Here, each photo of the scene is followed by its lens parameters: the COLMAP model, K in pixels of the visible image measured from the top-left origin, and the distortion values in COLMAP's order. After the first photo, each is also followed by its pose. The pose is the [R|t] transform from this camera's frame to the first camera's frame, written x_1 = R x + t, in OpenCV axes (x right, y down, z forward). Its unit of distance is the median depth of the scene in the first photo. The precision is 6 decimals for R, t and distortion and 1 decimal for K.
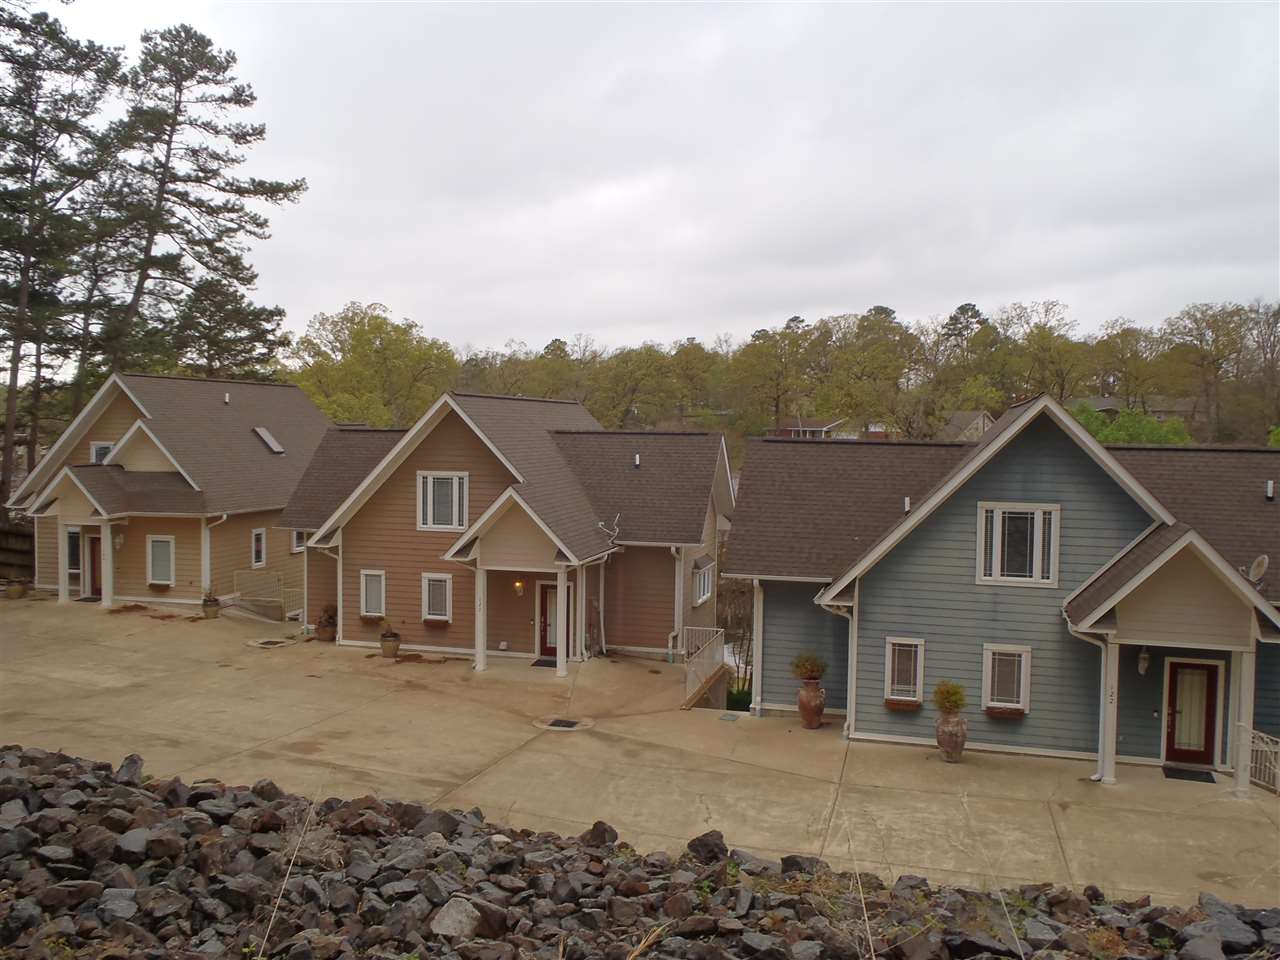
lens RADIAL K [[1064.0, 0, 640.0], [0, 1064.0, 480.0], [0, 0, 1]] dist [-0.004524, 0.003942]
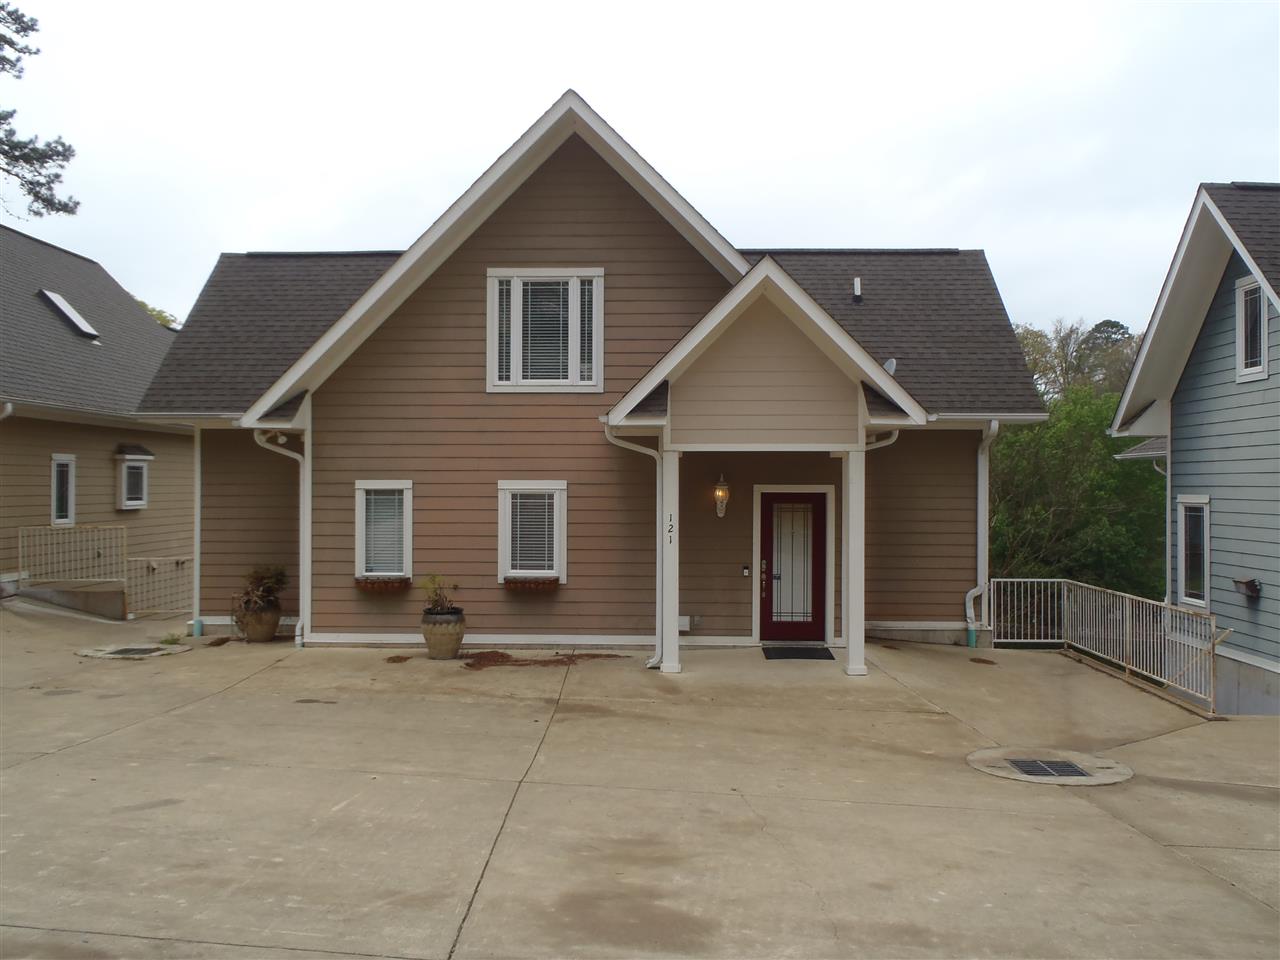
lens RADIAL K [[1064.0, 0, 640.0], [0, 1064.0, 480.0], [0, 0, 1]] dist [-0.004524, 0.003942]
pose [[0.970369, -0.005757, 0.241561, -0.259037], [0.018418, 0.998570, -0.050186, 0.112106], [-0.240926, 0.053148, 0.969087, 0.522214]]
